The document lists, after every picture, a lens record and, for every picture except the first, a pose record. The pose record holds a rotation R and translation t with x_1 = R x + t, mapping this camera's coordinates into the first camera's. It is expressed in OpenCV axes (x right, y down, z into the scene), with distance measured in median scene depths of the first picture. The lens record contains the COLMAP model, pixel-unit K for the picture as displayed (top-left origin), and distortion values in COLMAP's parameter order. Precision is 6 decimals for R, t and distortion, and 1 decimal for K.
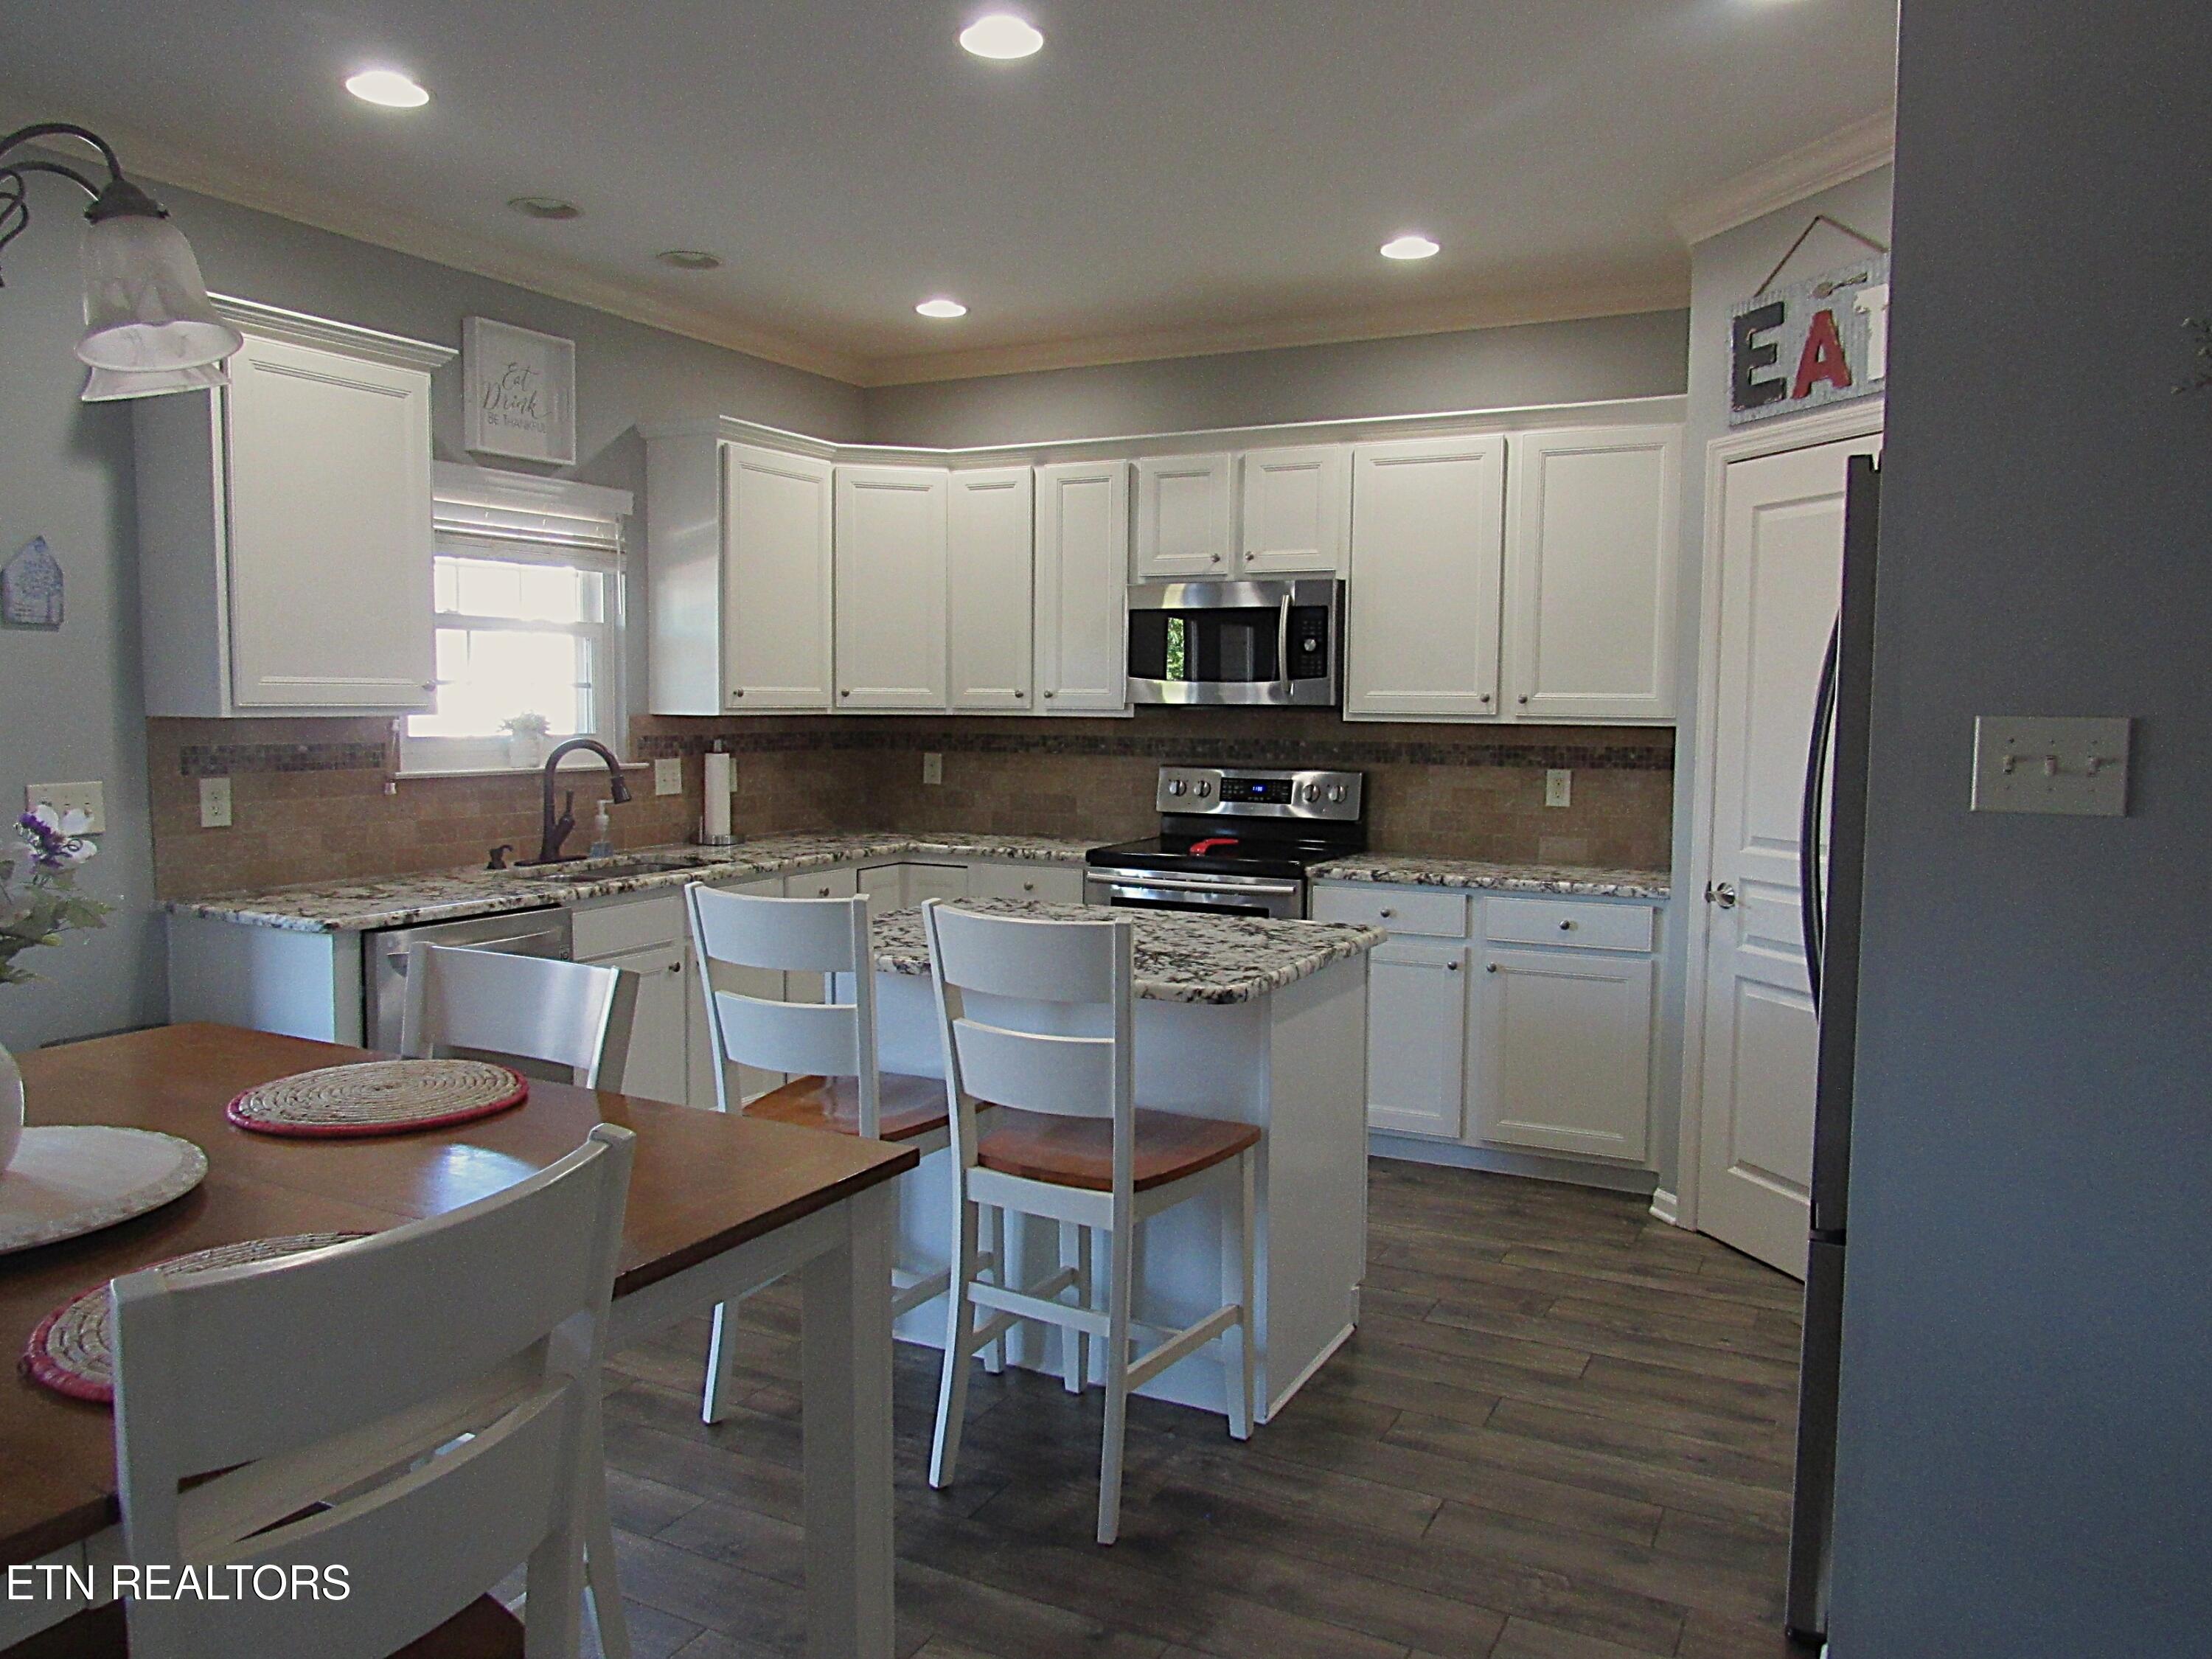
lens RADIAL K [[1582.2, 0, 1112.8], [0, 1582.2, 831.2], [0, 0, 1]] dist [-0.030809, 0.013655]
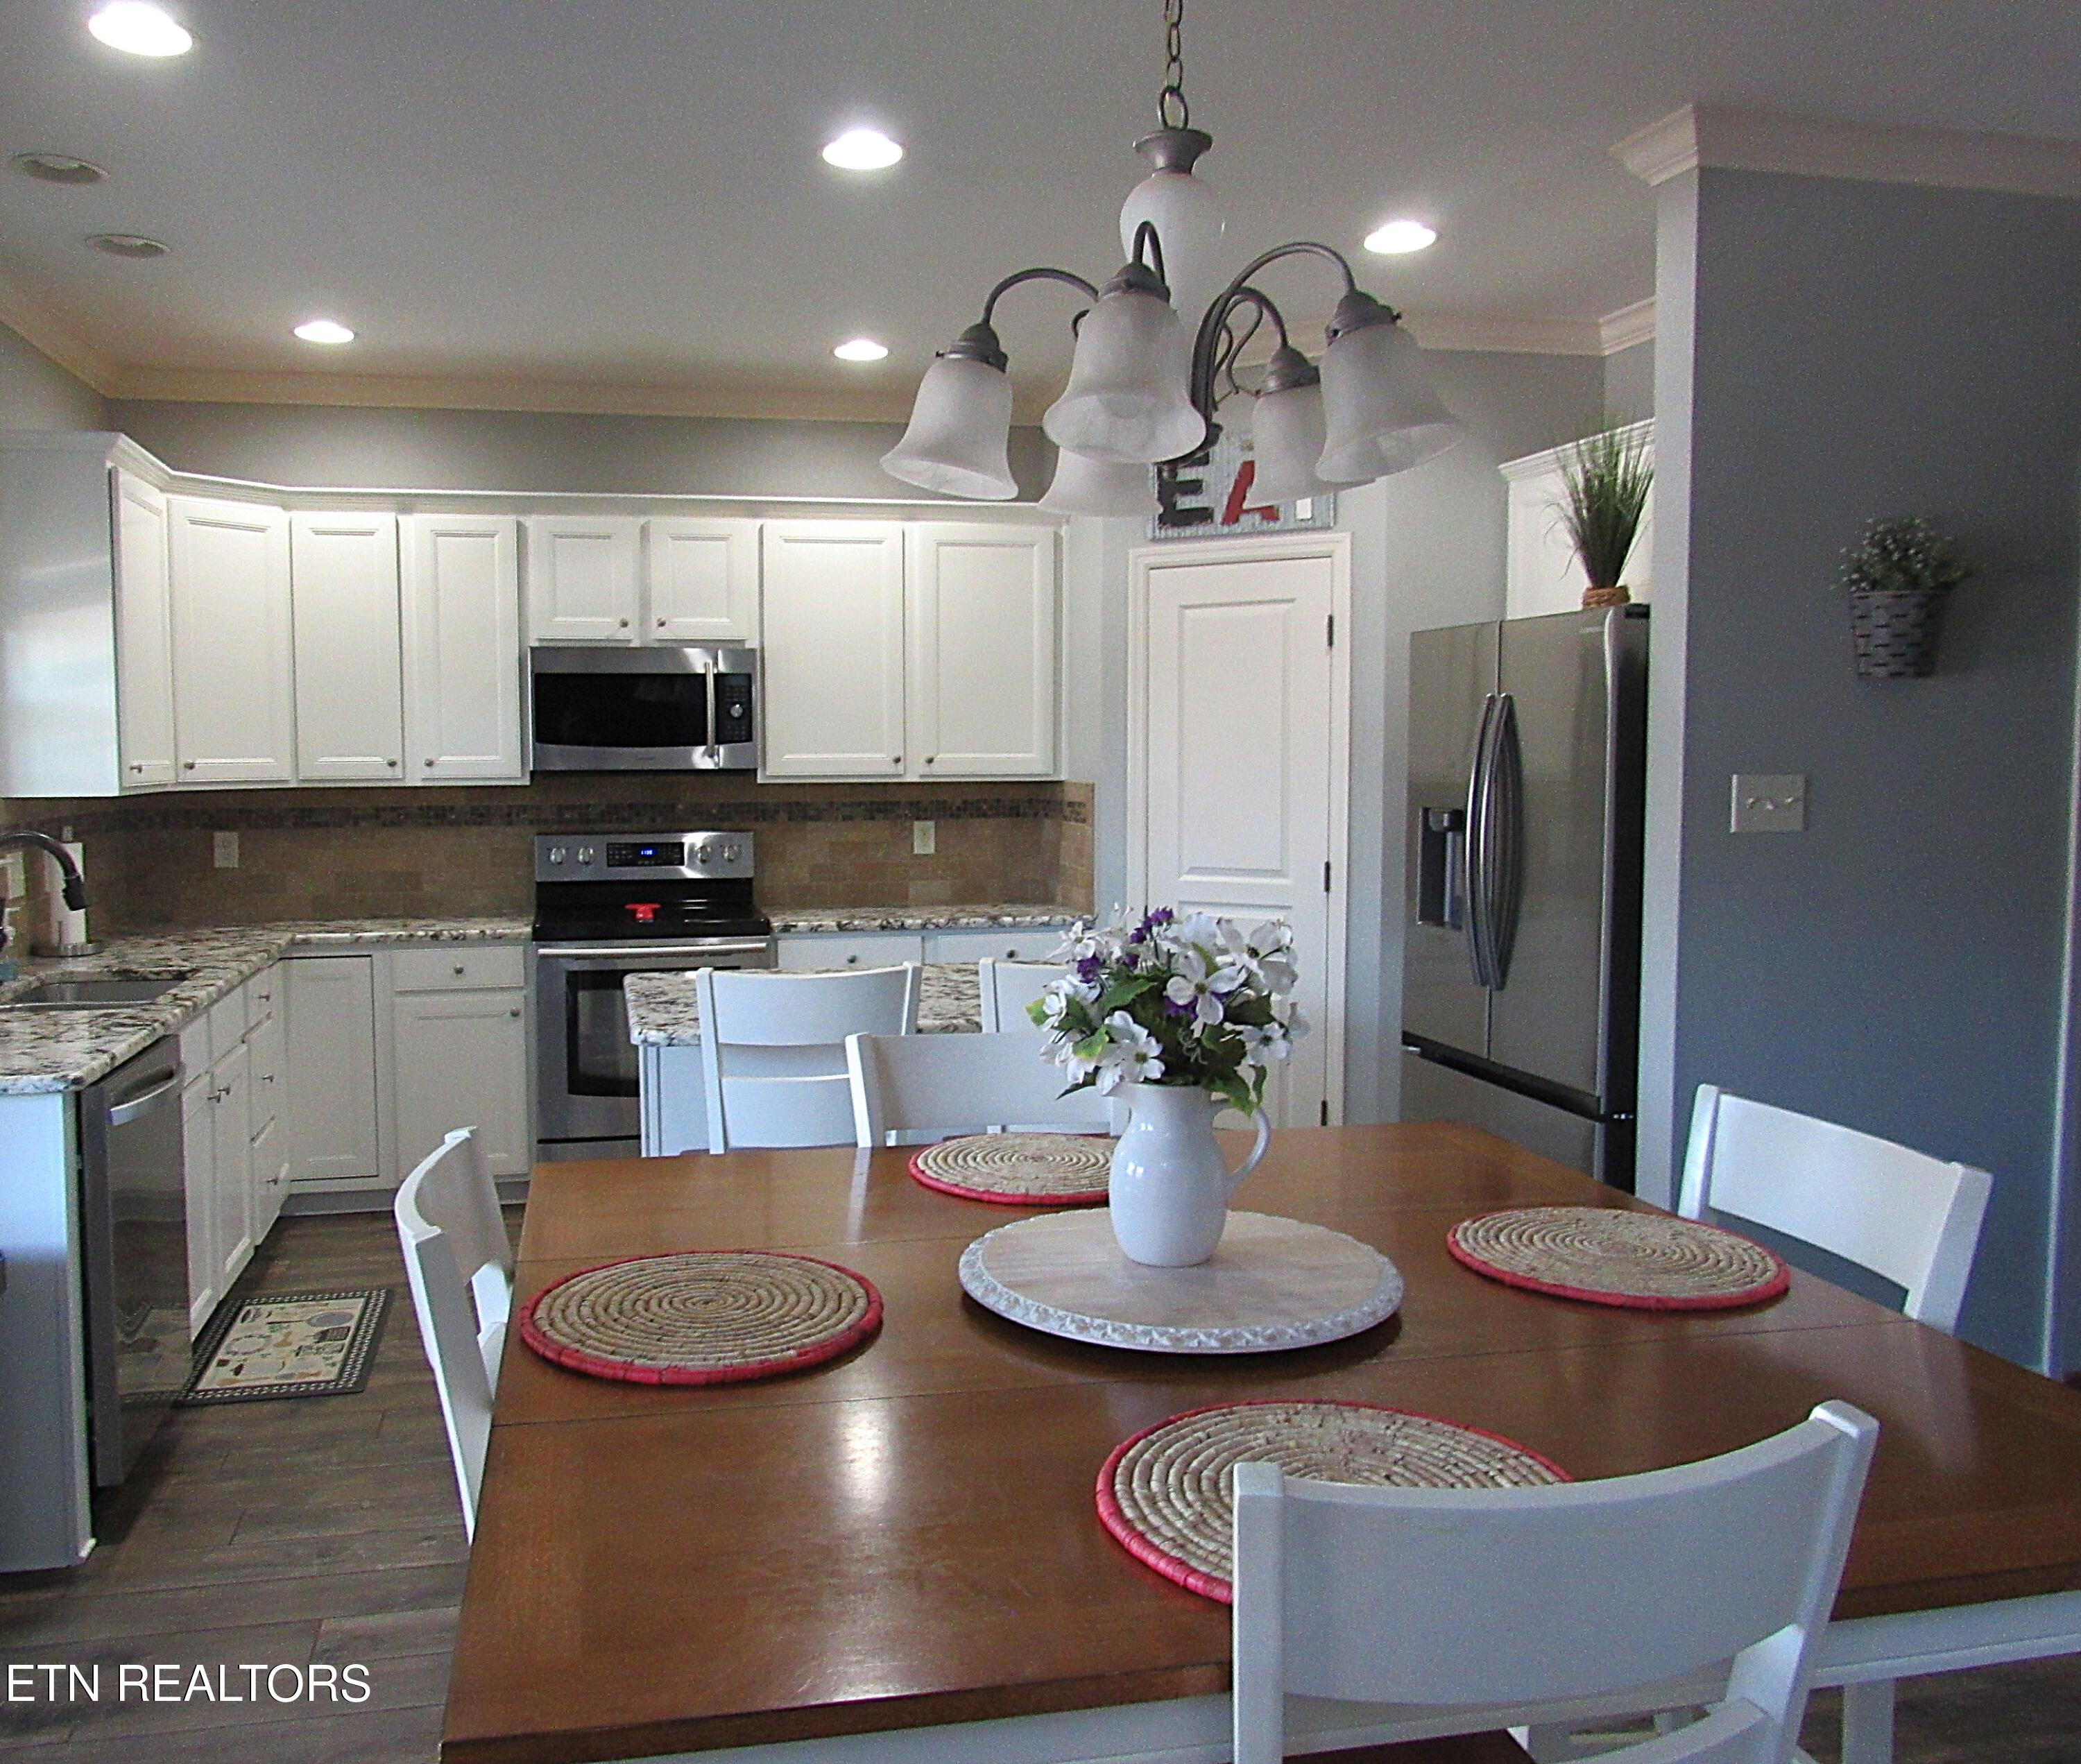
lens RADIAL K [[1662.9, 0, 910.2], [0, 1662.9, 883.9], [0, 0, 1]] dist [-0.025968, 0.007800]
pose [[0.784736, -0.063318, 0.616587, -0.458773], [0.063755, 0.997738, 0.021317, -0.019994], [-0.616542, 0.022582, 0.786998, 0.070250]]
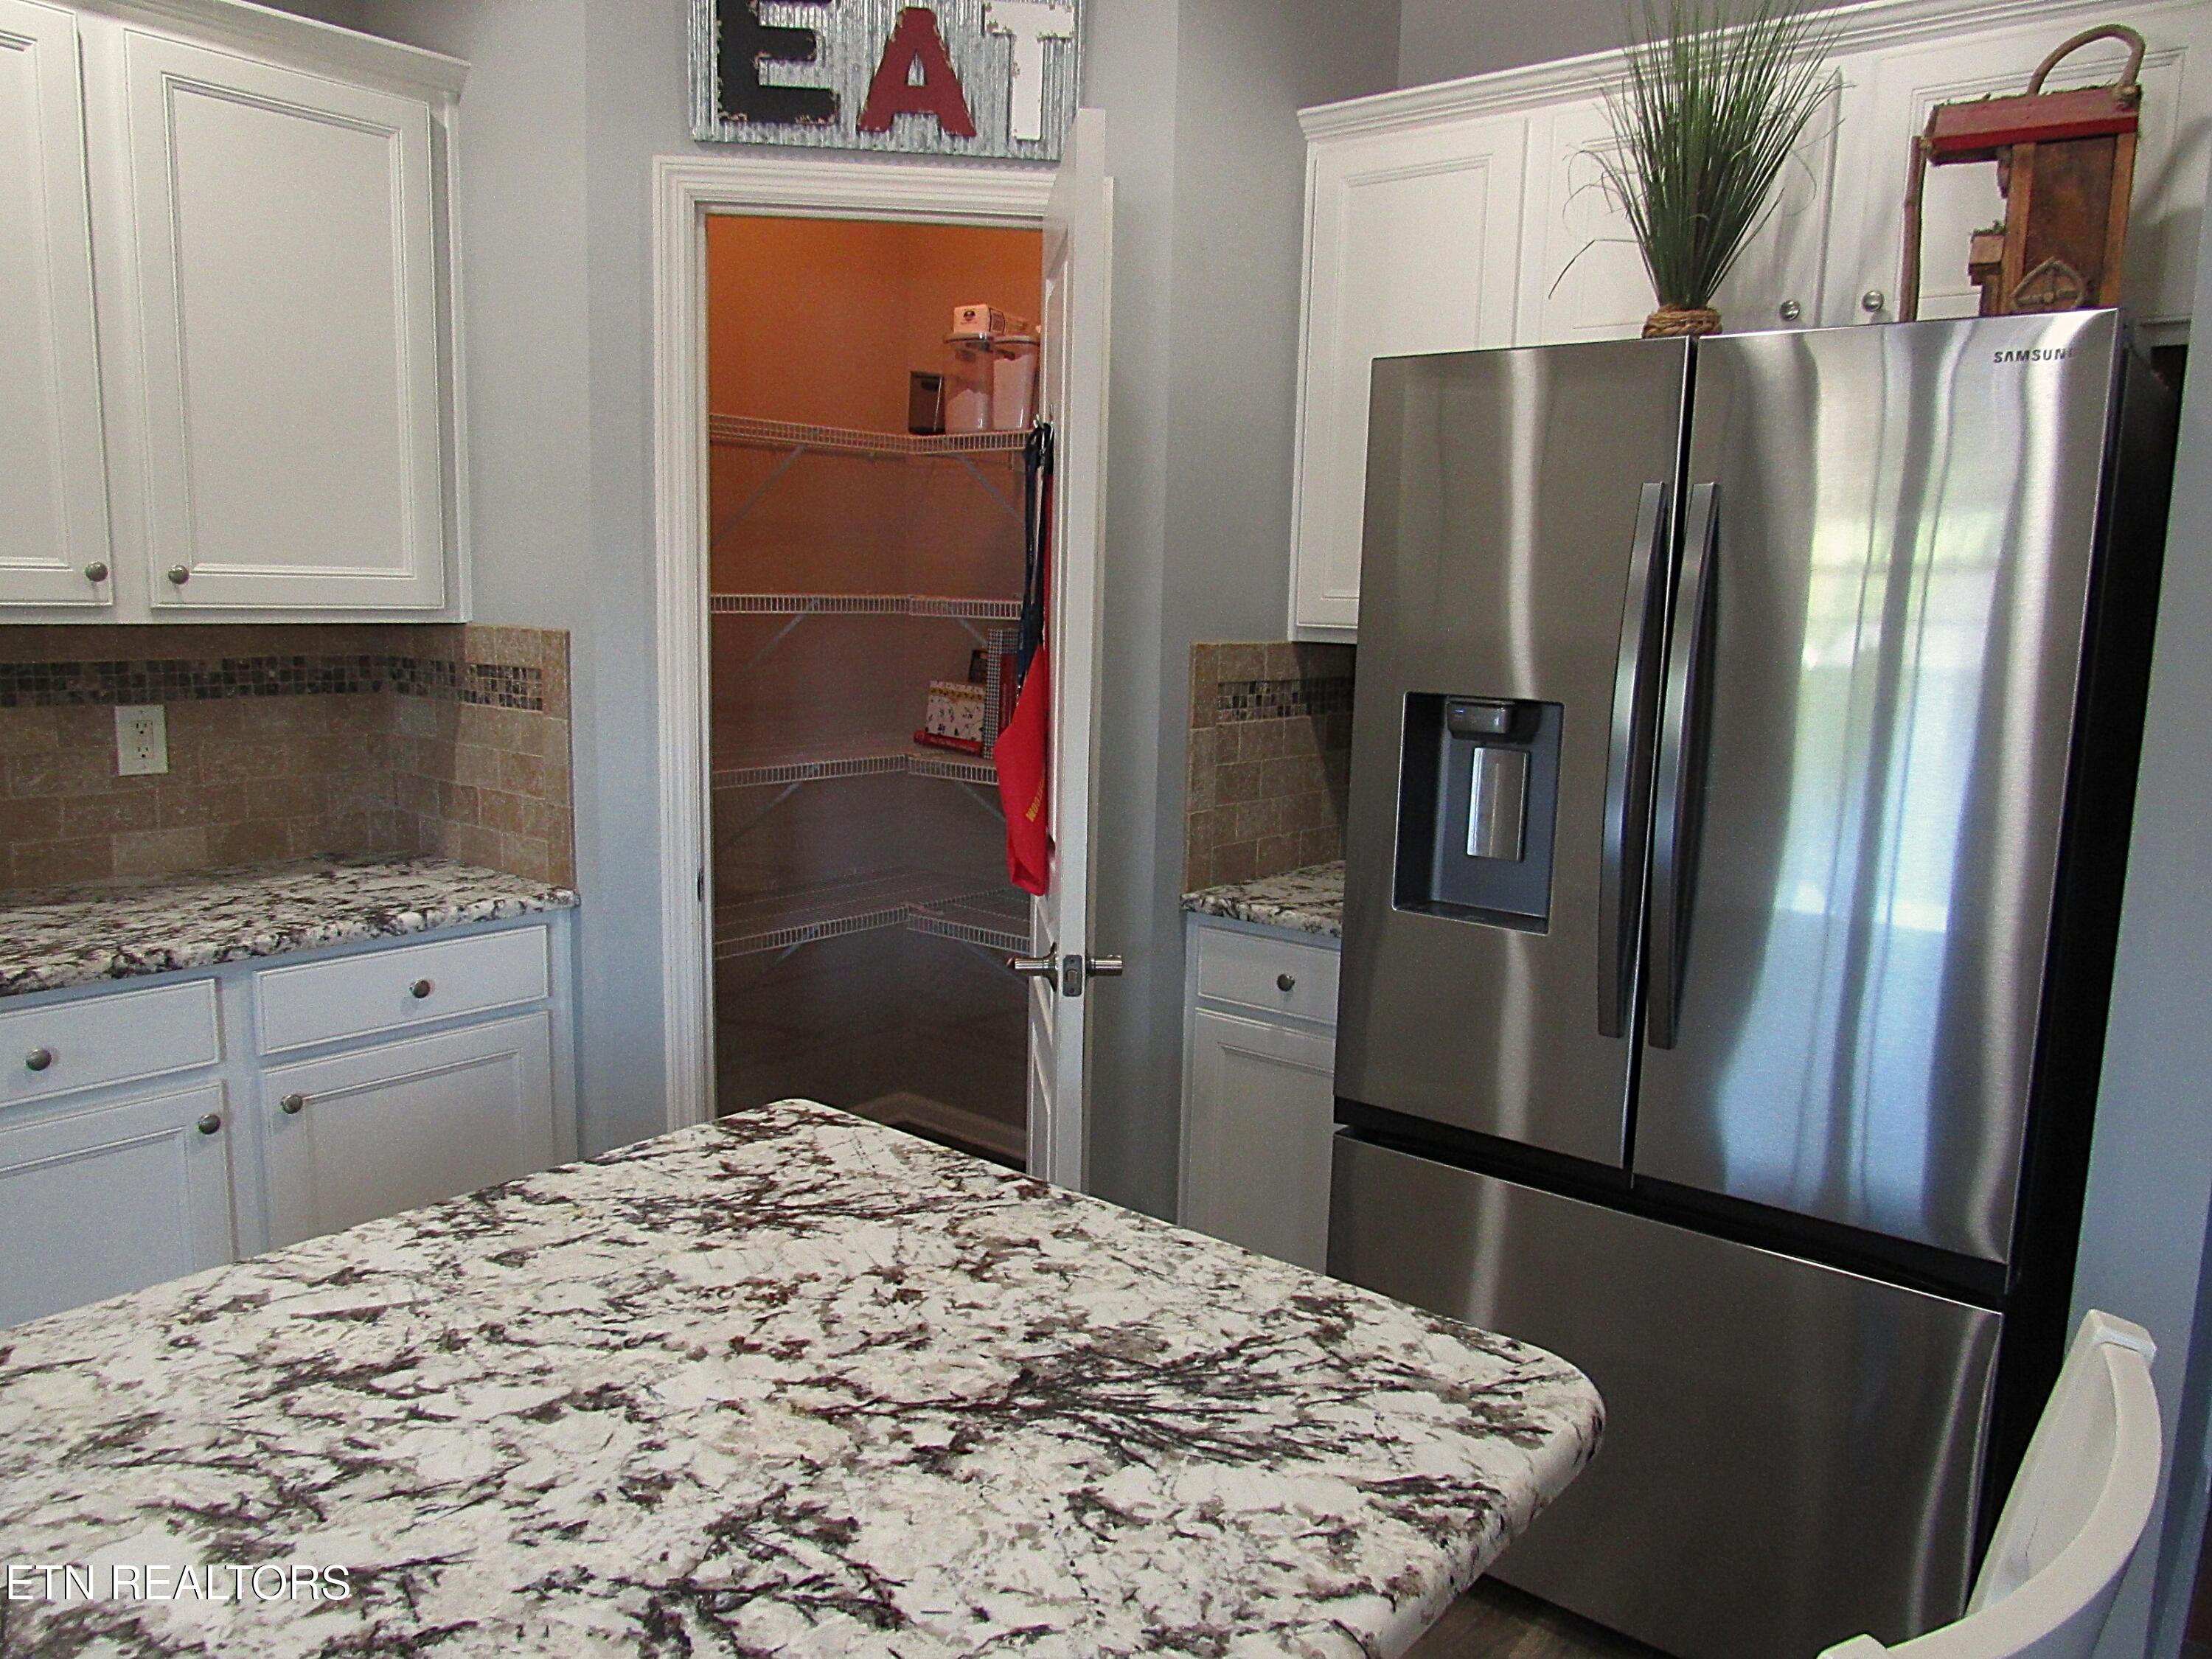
lens RADIAL K [[1582.2, 0, 1112.8], [0, 1582.2, 831.2], [0, 0, 1]] dist [-0.030809, 0.013655]
pose [[0.205716, -0.151752, 0.966774, -0.168327], [0.058170, 0.988053, 0.142714, -0.053081], [-0.976881, 0.026879, 0.212086, 0.562173]]
